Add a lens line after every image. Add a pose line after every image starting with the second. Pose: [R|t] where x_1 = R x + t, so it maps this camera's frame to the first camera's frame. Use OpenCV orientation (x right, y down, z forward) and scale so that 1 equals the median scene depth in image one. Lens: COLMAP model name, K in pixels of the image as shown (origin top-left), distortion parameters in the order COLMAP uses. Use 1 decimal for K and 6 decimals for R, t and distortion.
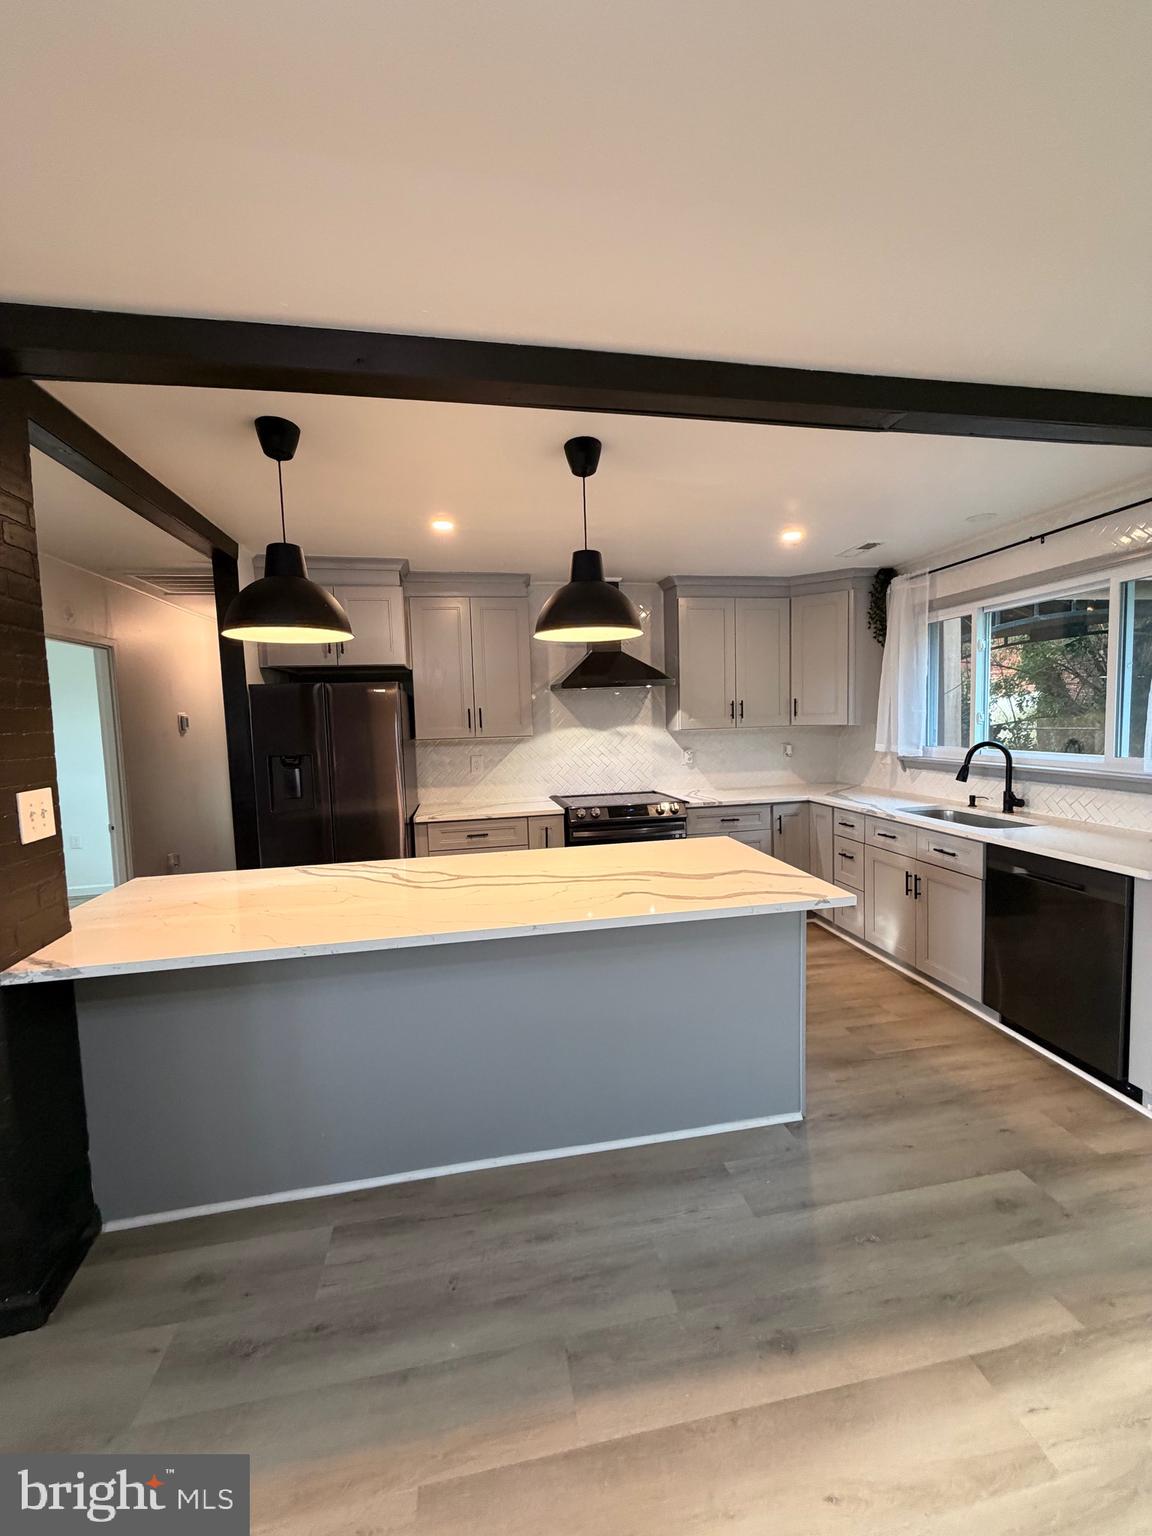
lens RADIAL K [[614.3, 0, 579.3], [0, 614.3, 769.4], [0, 0, 1]] dist [-0.002551, 0.000223]
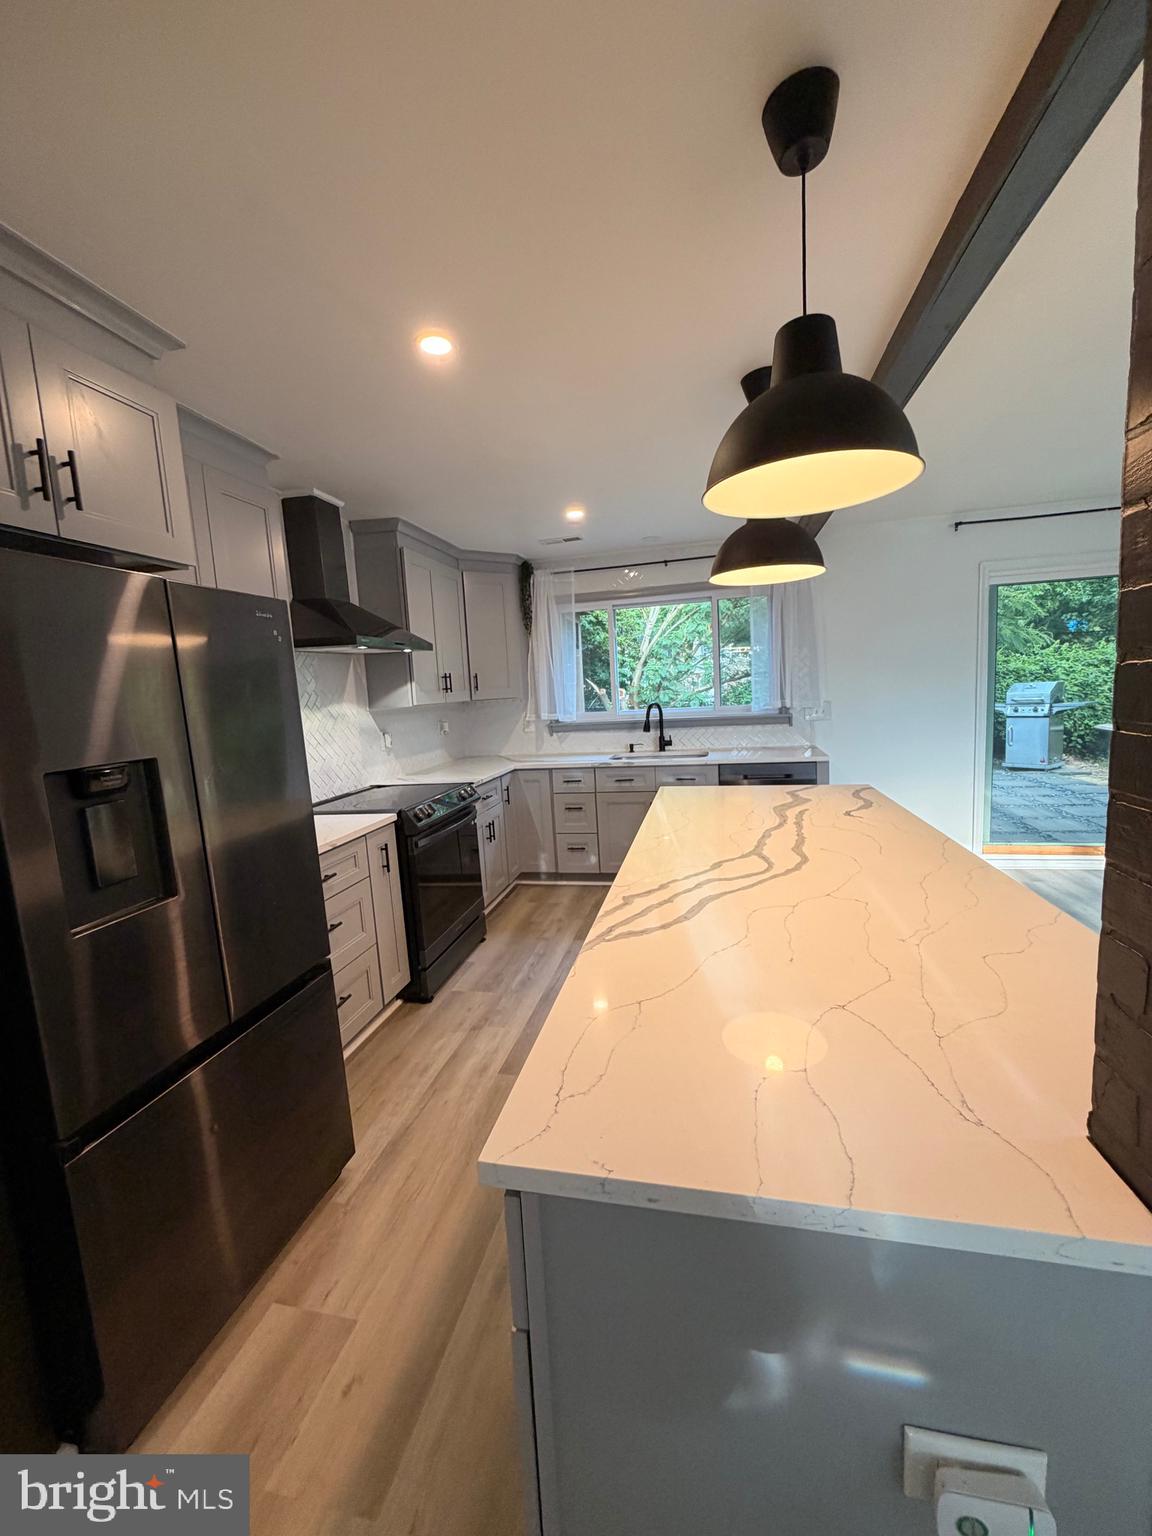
lens RADIAL K [[614.3, 0, 582.4], [0, 614.3, 765.9], [0, 0, 1]] dist [-0.002551, 0.000223]
pose [[0.388626, -0.109327, 0.914887, -0.564038], [0.120581, 0.990431, 0.067134, -0.011871], [-0.913472, 0.084228, 0.398090, 0.488943]]
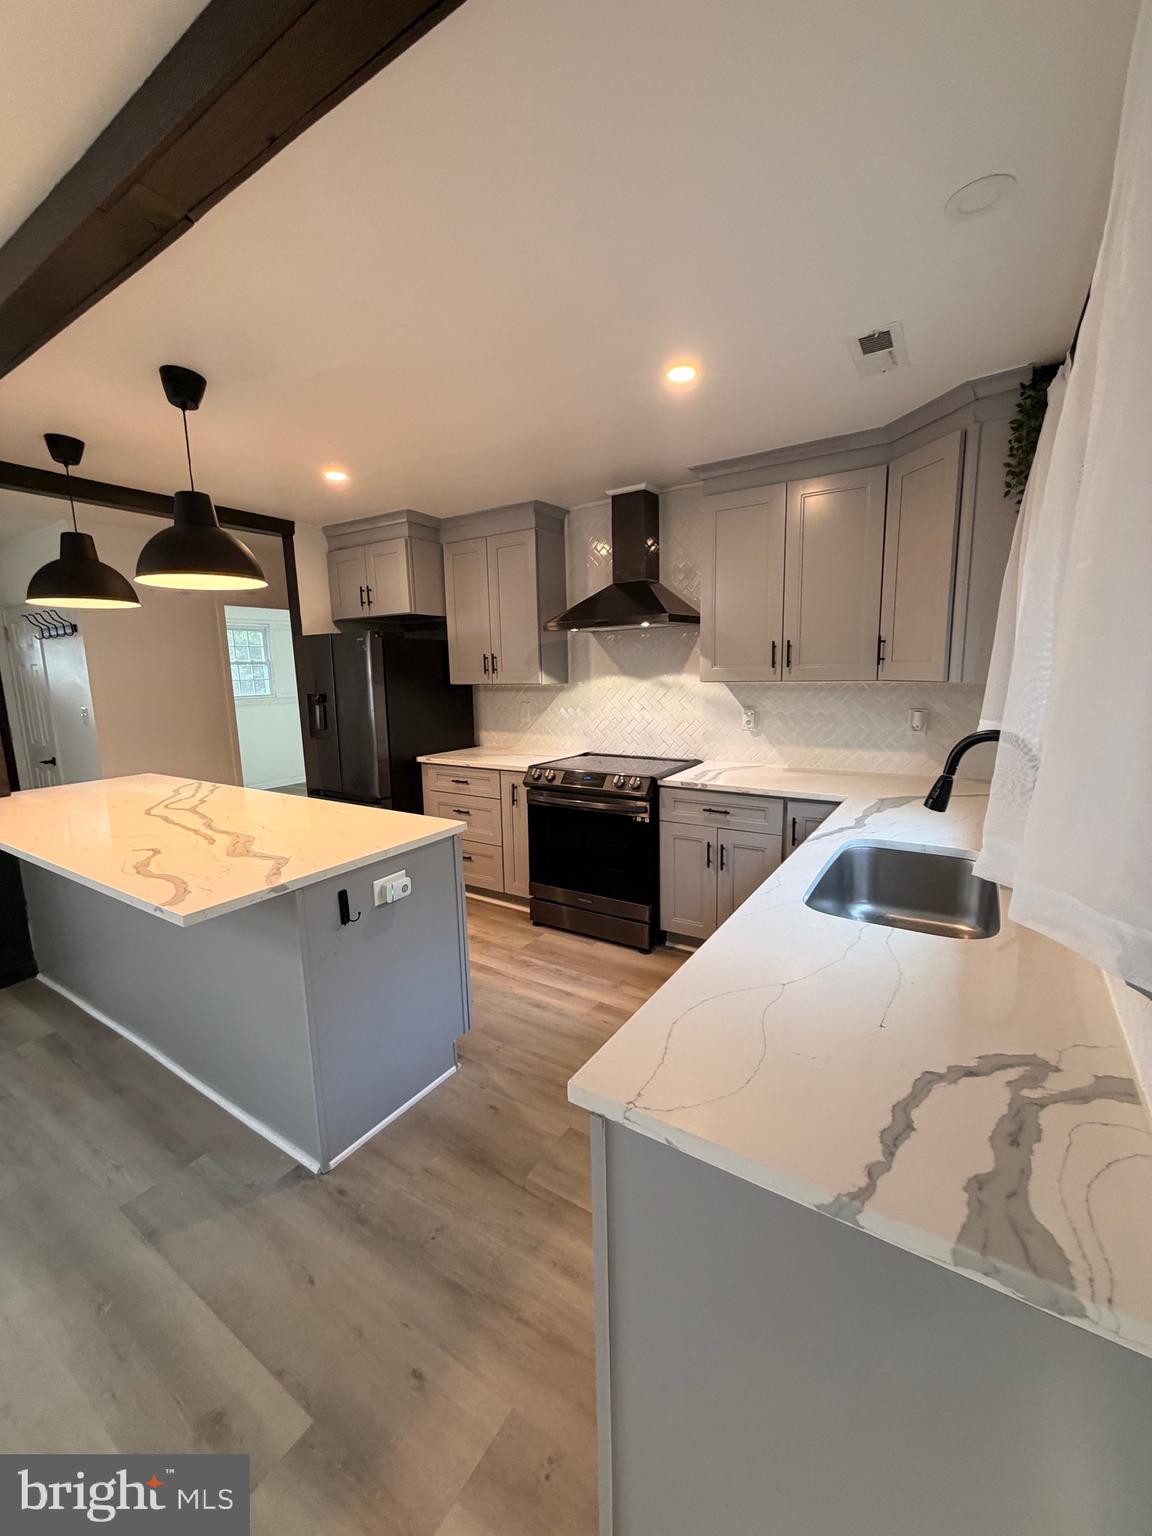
lens RADIAL K [[614.3, 0, 576.4], [0, 614.3, 770.2], [0, 0, 1]] dist [-0.002551, 0.000223]
pose [[0.723568, 0.127921, -0.678296, 0.610036], [-0.059197, 0.990557, 0.123663, -0.044106], [0.687710, -0.049325, 0.724308, 0.376314]]
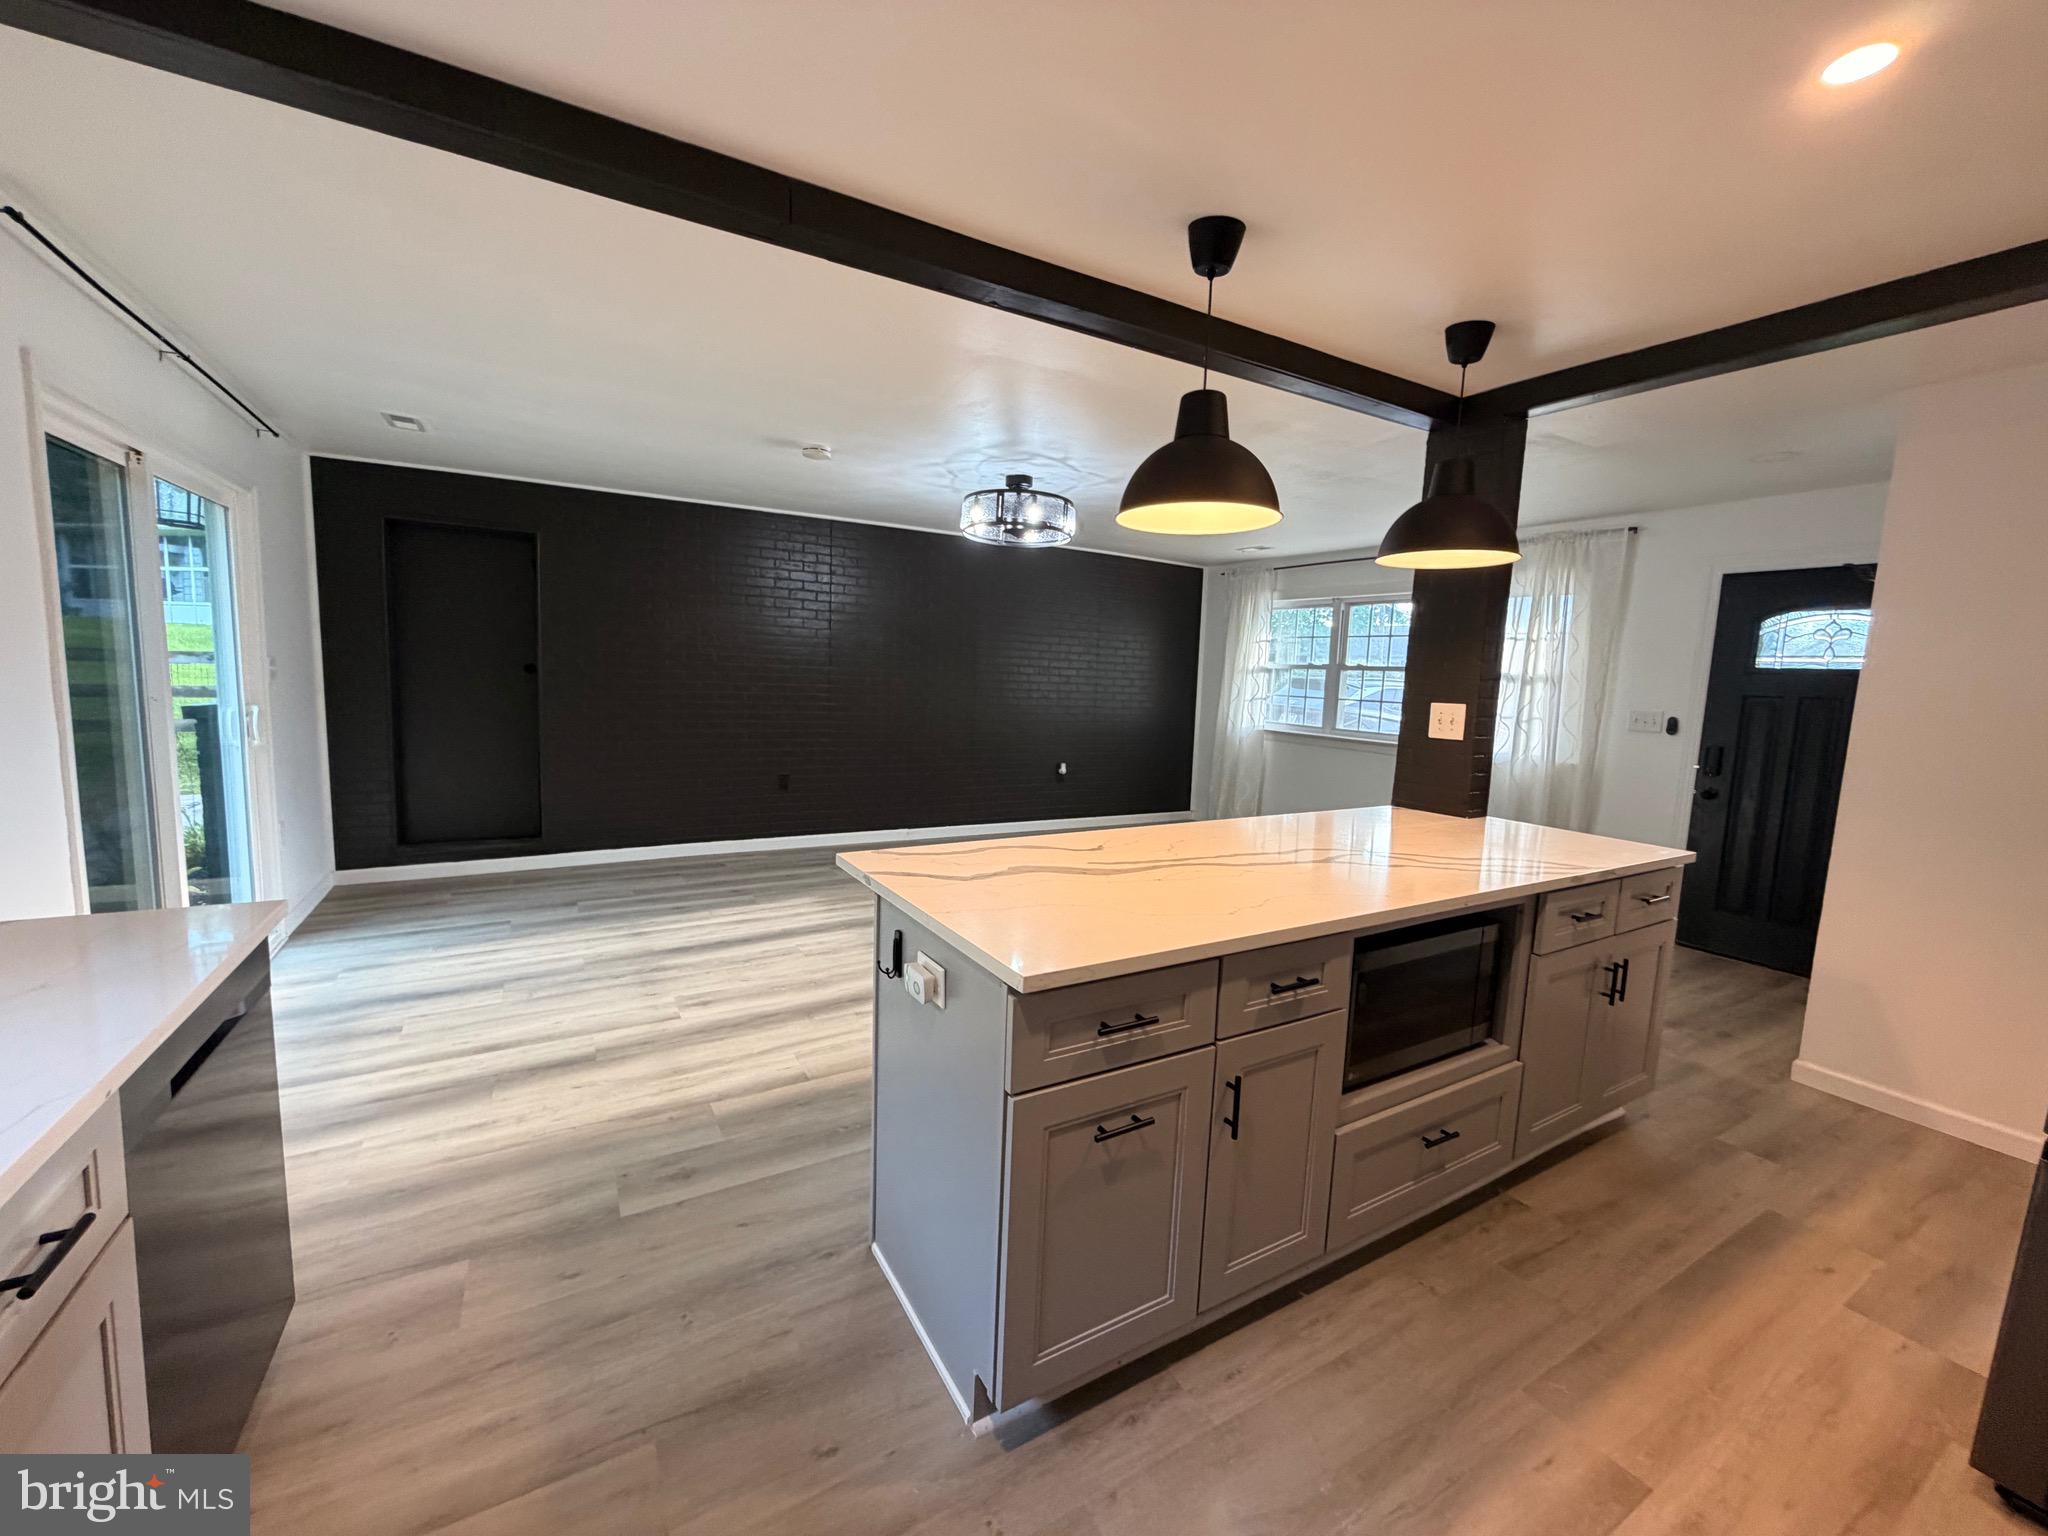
lens RADIAL K [[819.0, 0, 1027.8], [0, 819.0, 761.4], [0, 0, 1]] dist [-0.002551, 0.000223]
pose [[-0.939926, 0.035059, -0.339572, 0.275169], [-0.037479, 0.978101, 0.204726, -0.075695], [0.339314, 0.205154, -0.918029, 0.991480]]
